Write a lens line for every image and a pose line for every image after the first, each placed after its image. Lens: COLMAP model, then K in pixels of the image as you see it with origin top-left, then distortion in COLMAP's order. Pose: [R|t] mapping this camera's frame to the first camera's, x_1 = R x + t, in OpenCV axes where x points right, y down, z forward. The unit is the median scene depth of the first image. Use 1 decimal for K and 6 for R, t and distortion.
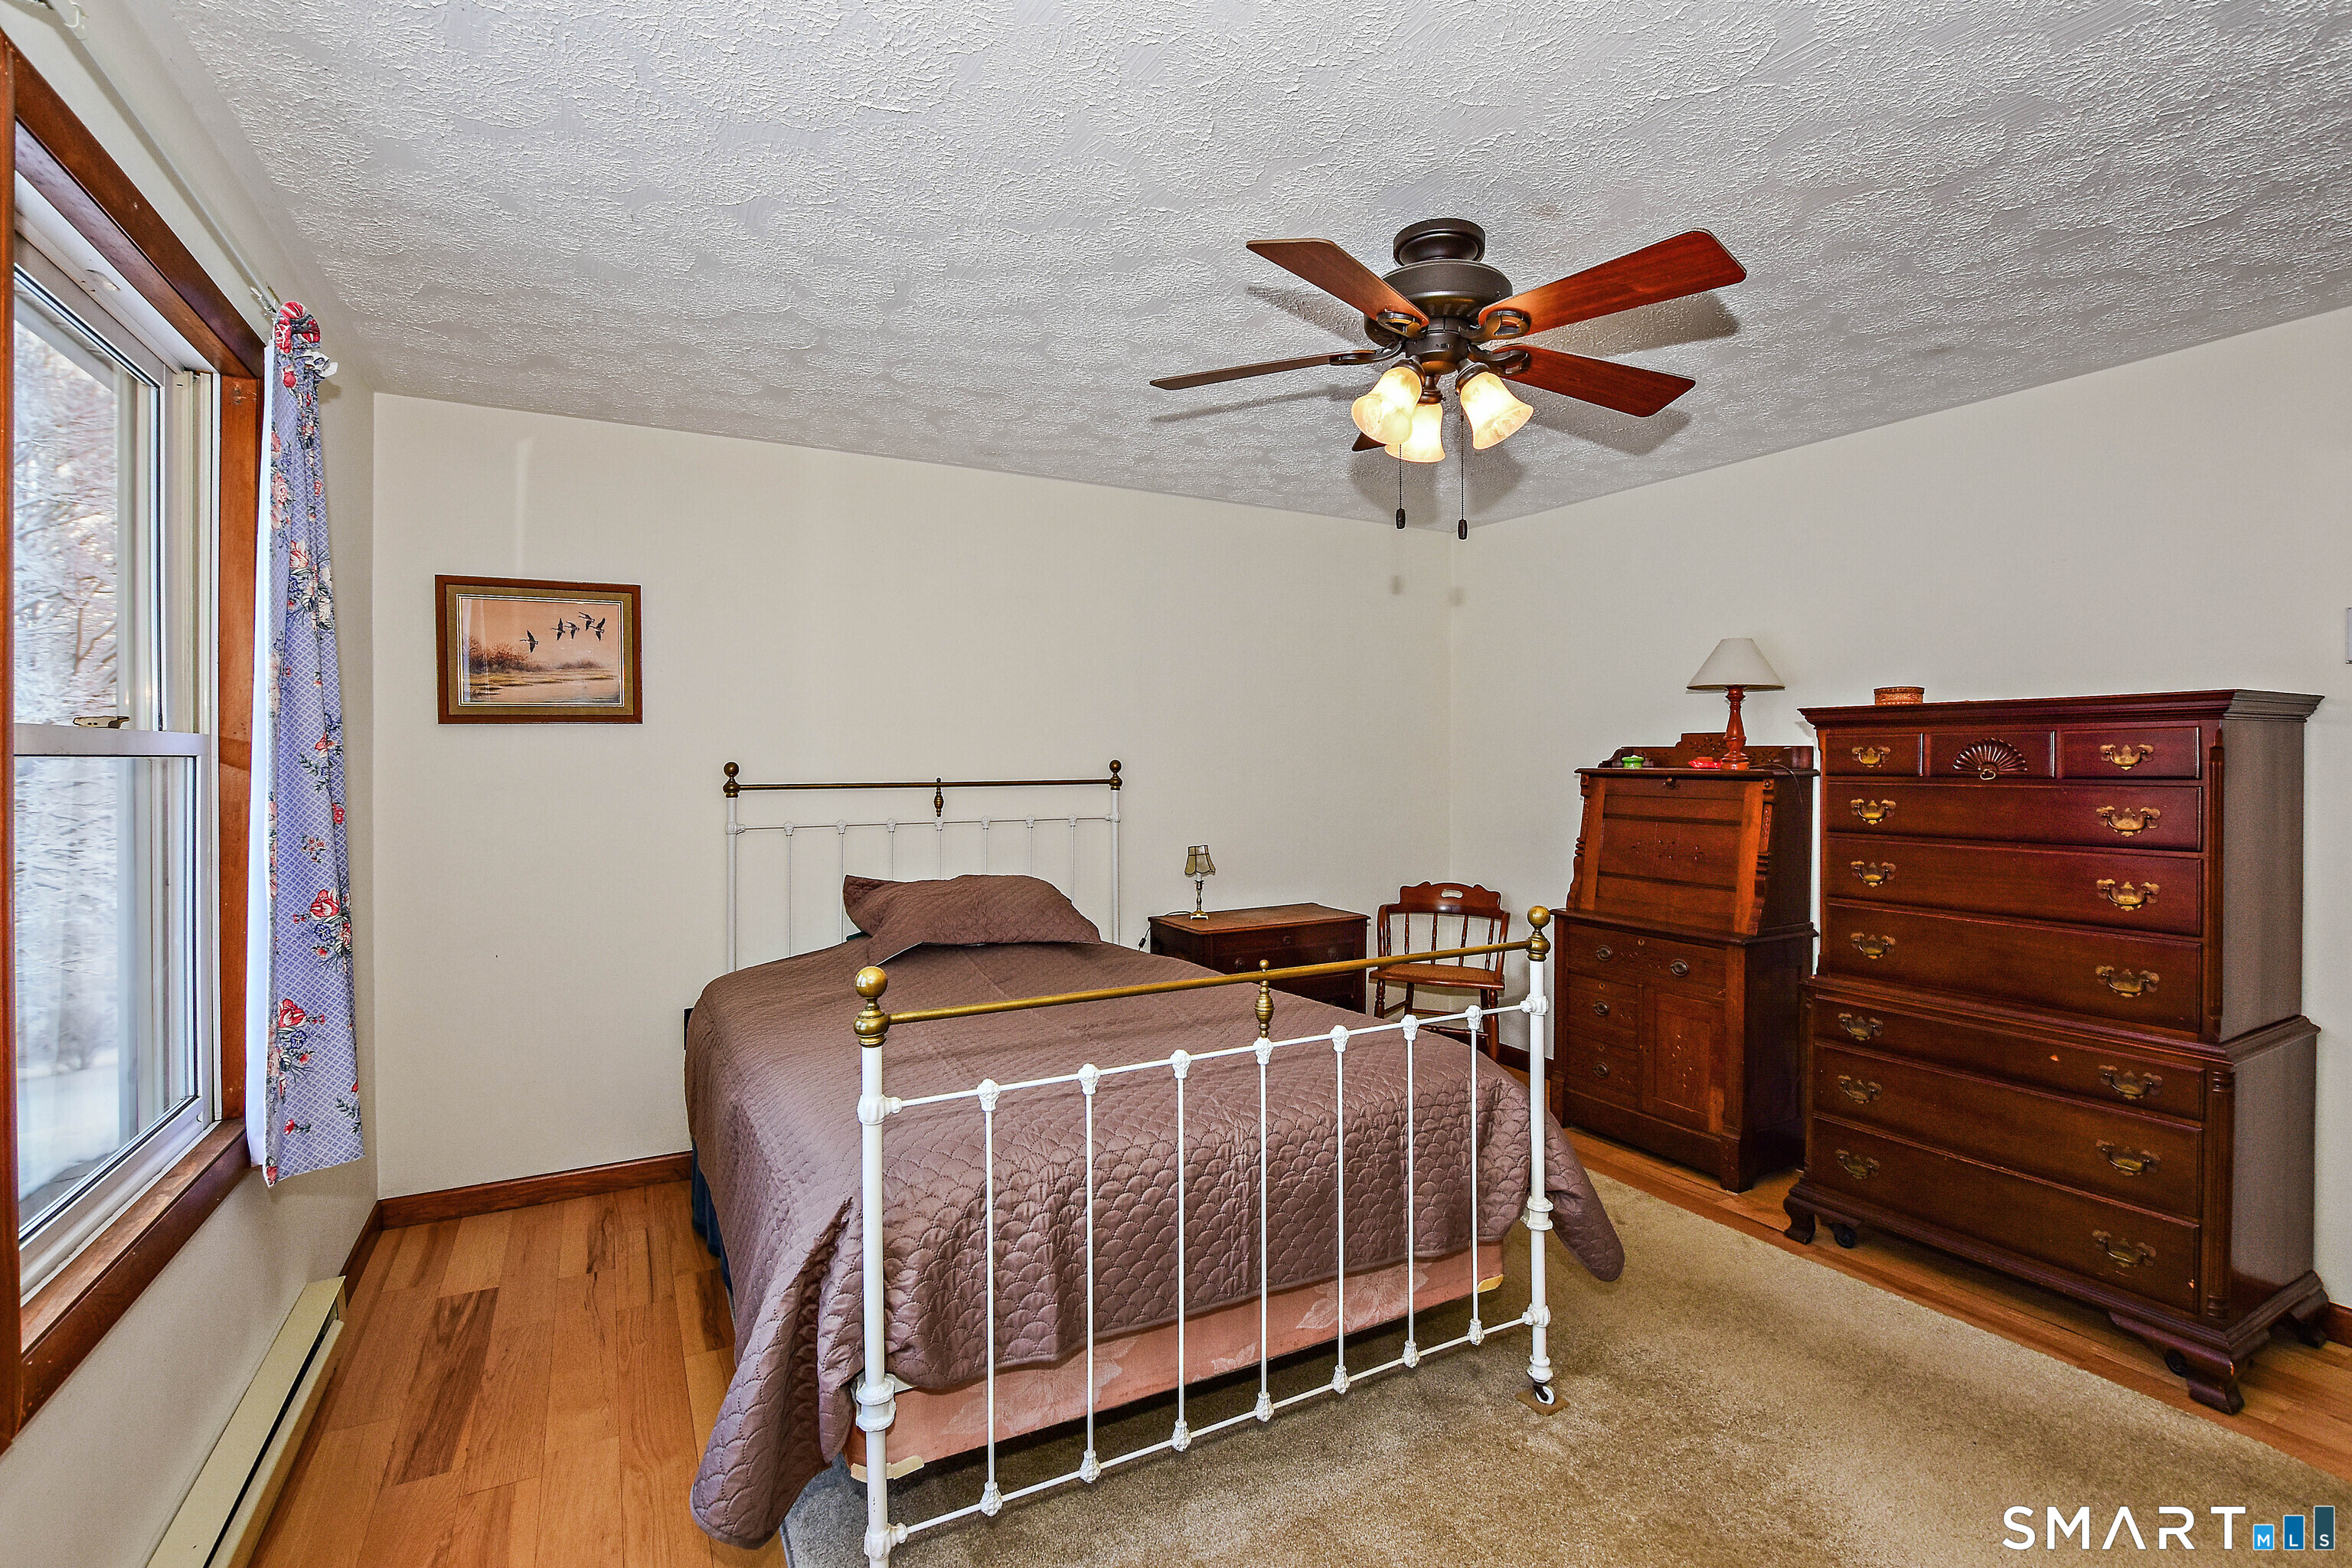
lens RADIAL K [[1064.8, 0, 1178.1], [0, 1064.8, 766.1], [0, 0, 1]] dist [-0.024706, 0.000426]
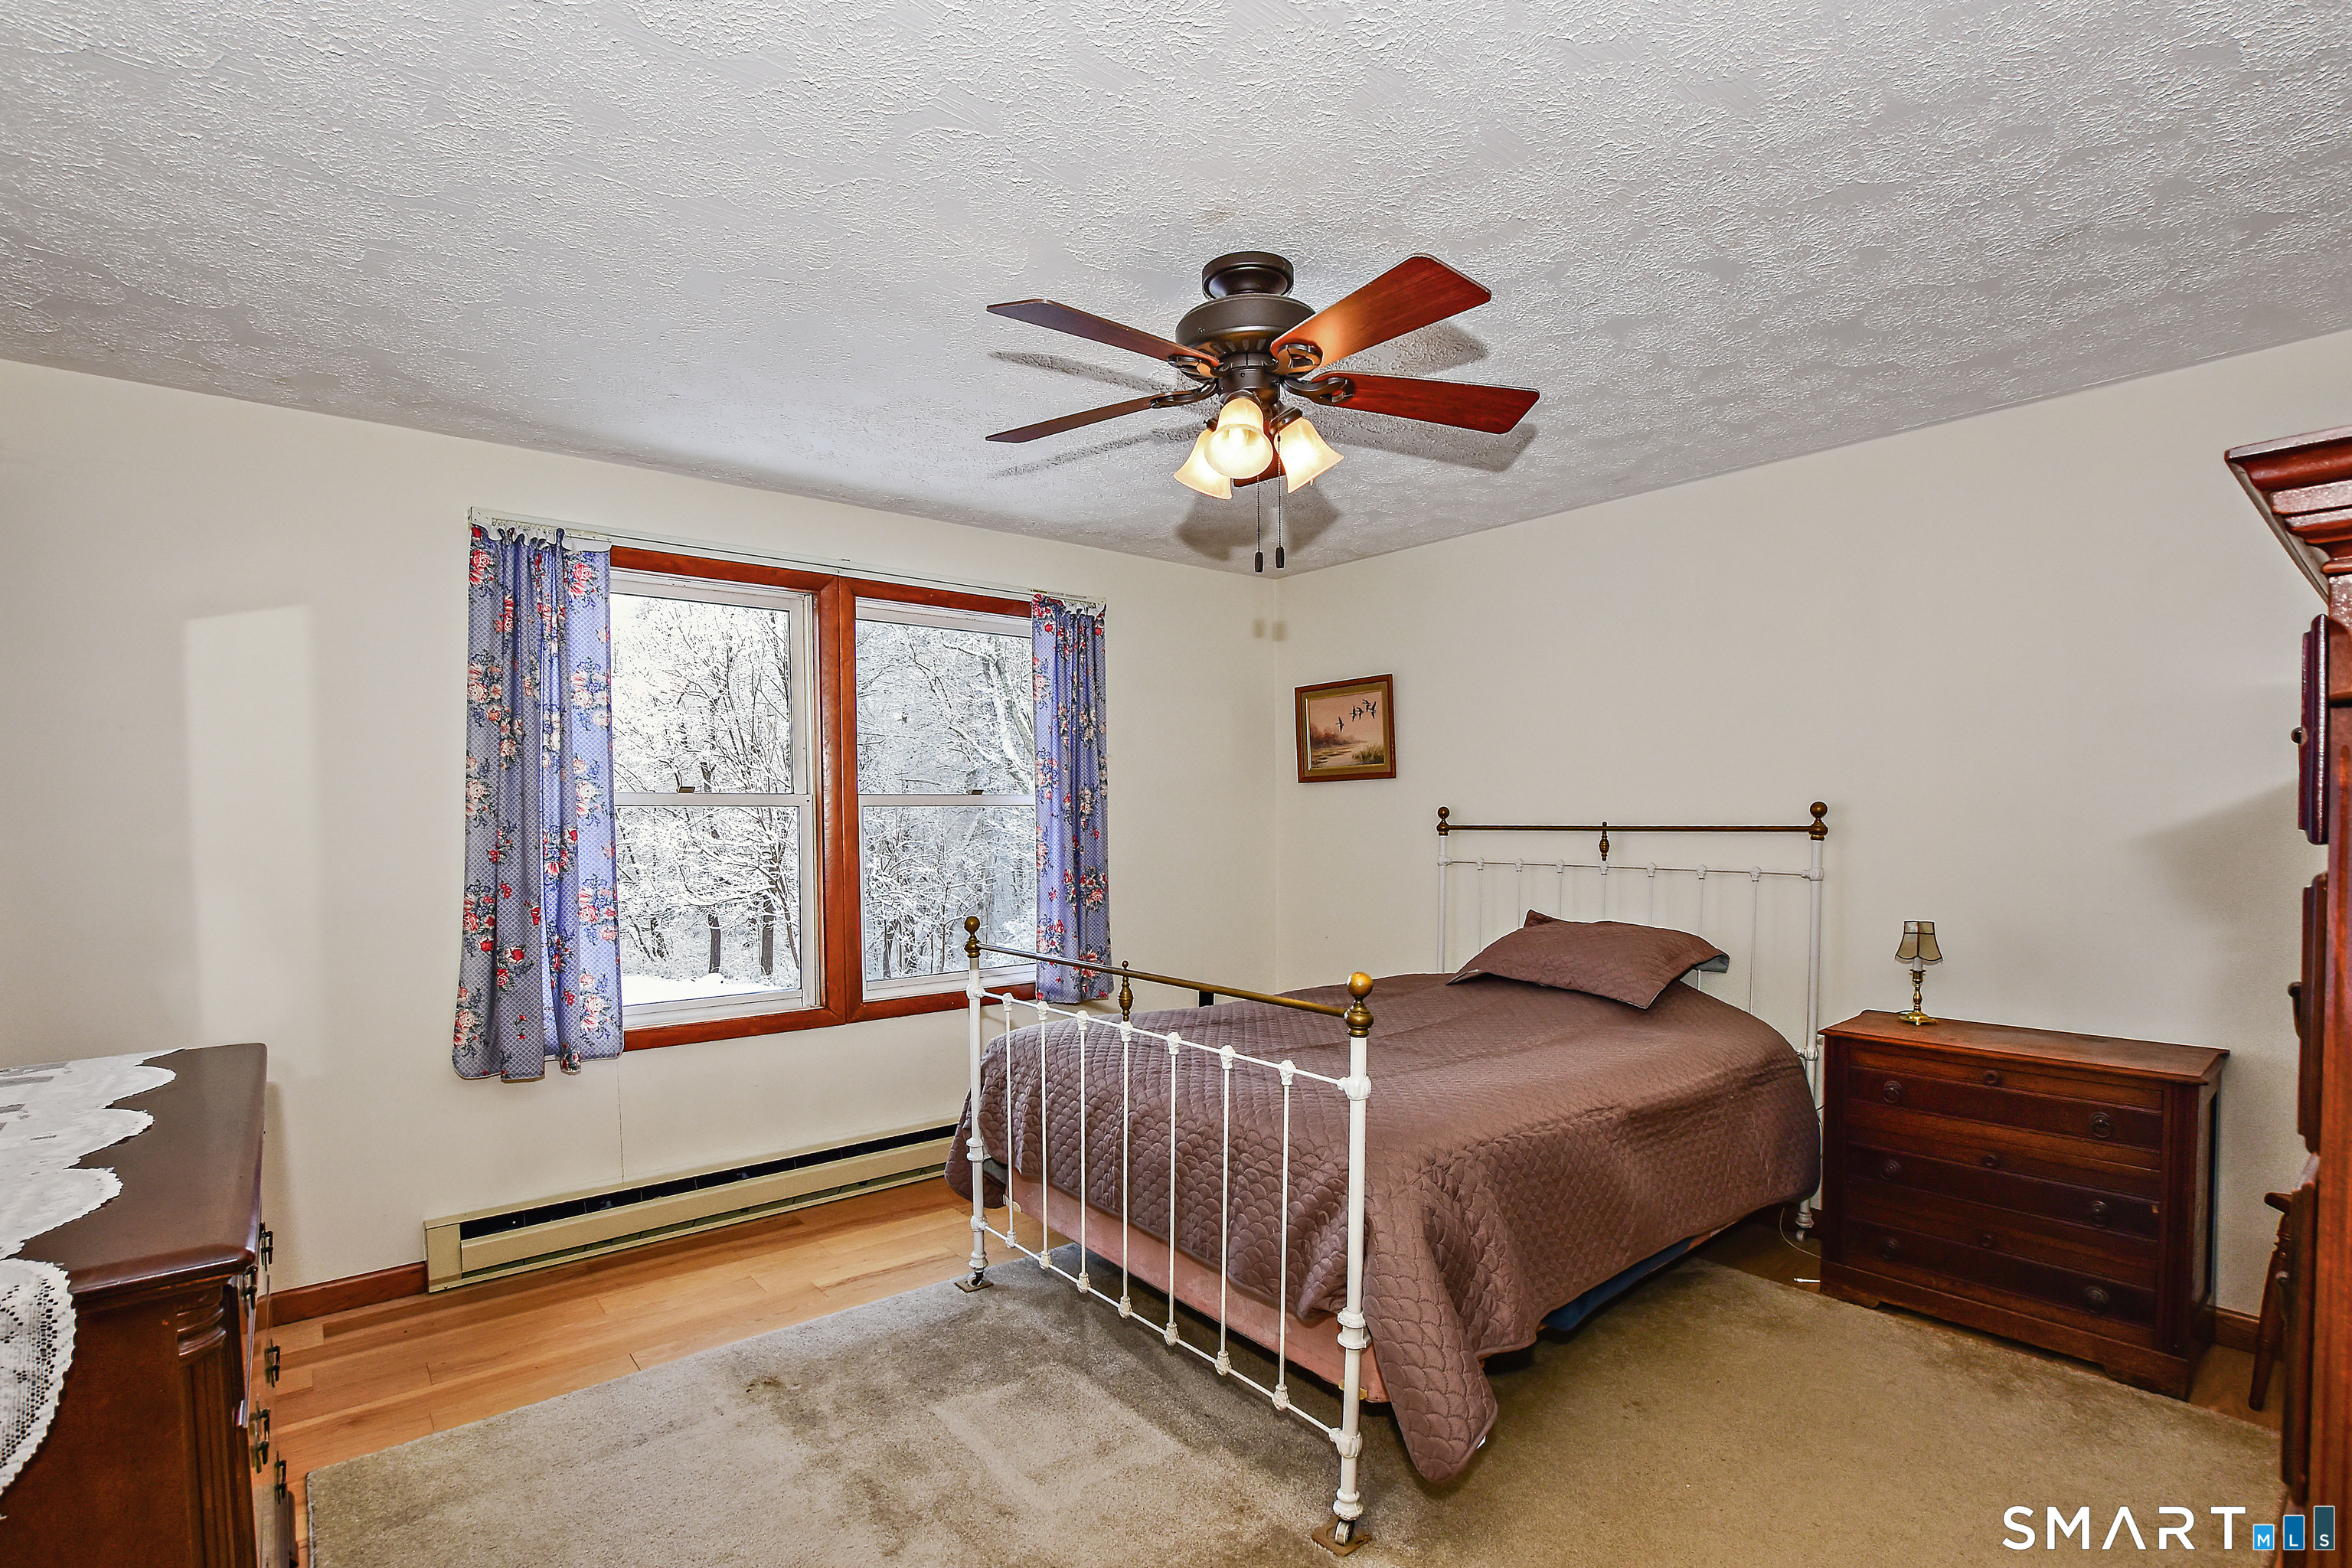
lens RADIAL K [[1109.3, 0, 1182.8], [0, 1109.3, 837.4], [0, 0, 1]] dist [-0.020262, 0.000243]
pose [[0.199028, 0.019921, -0.979791, 0.806446], [-0.005030, 0.999801, 0.019306, 0.008836], [0.979981, 0.001086, 0.199089, 0.468732]]
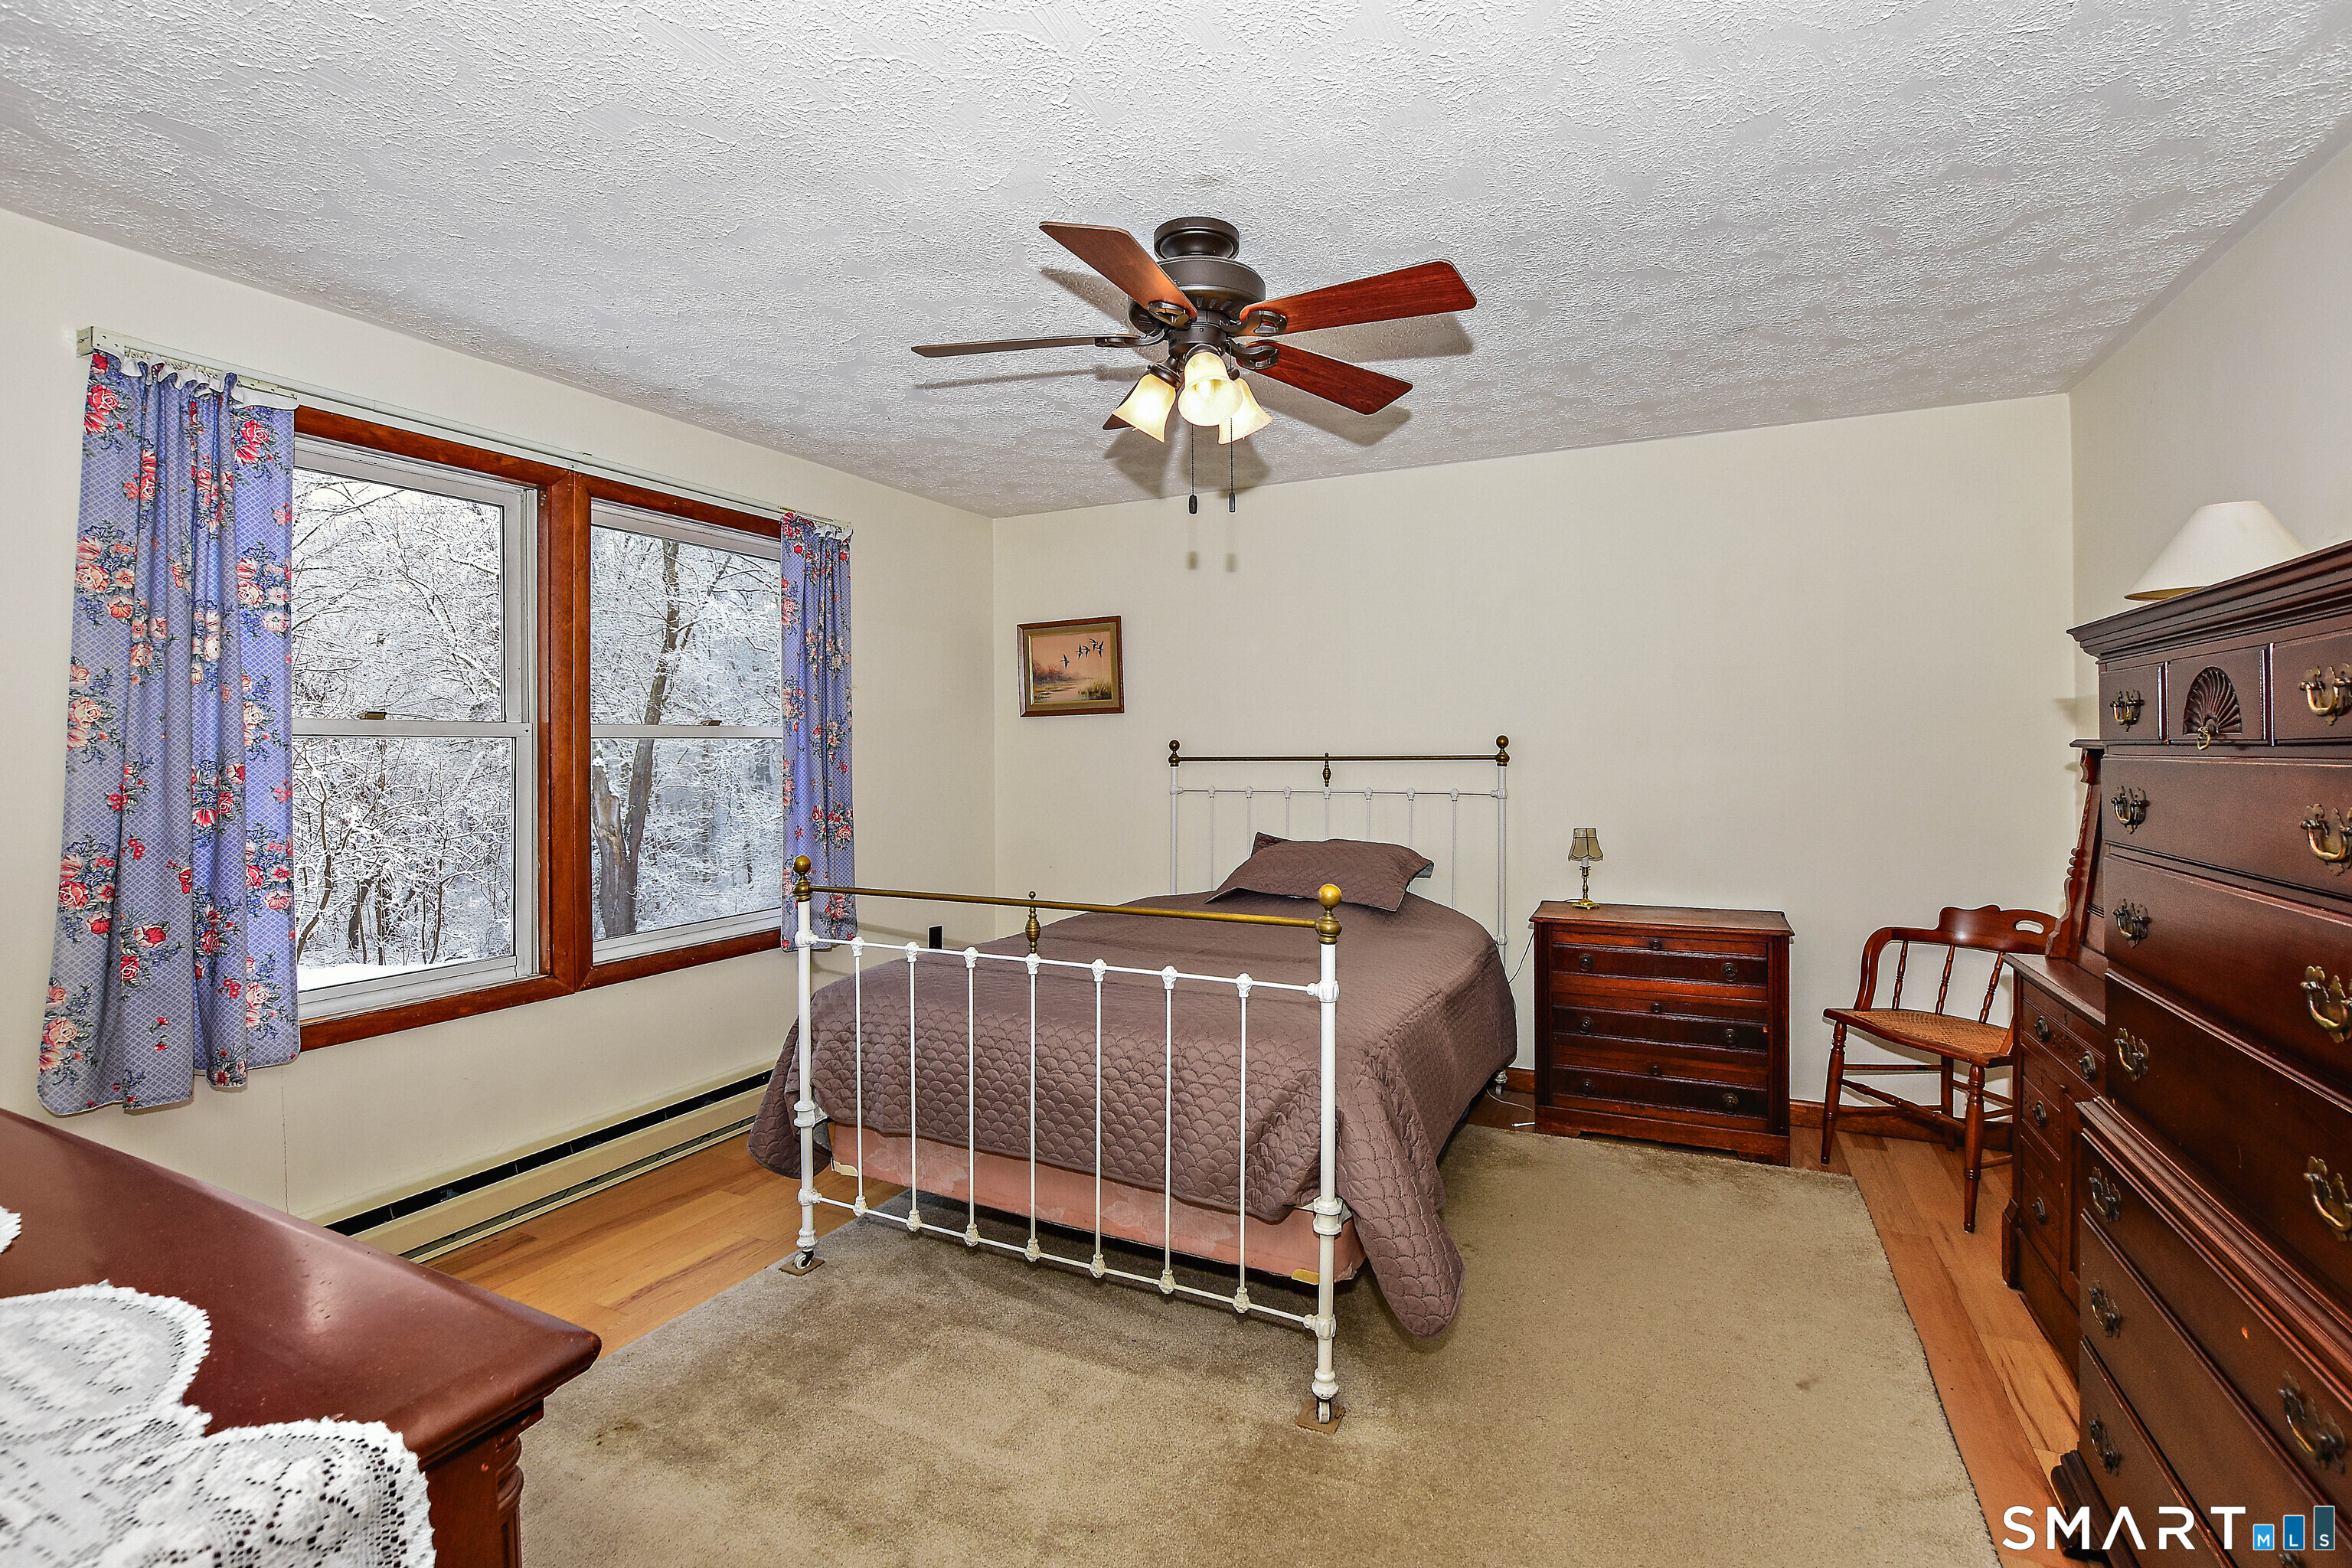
lens RADIAL K [[1066.9, 0, 1209.0], [0, 1066.9, 728.6], [0, 0, 1]] dist [-0.015297, 0.000767]
pose [[0.597376, -0.019317, -0.801728, 0.707479], [-0.000613, 0.999699, -0.024544, 0.015322], [0.801961, 0.015154, 0.597184, 0.244527]]
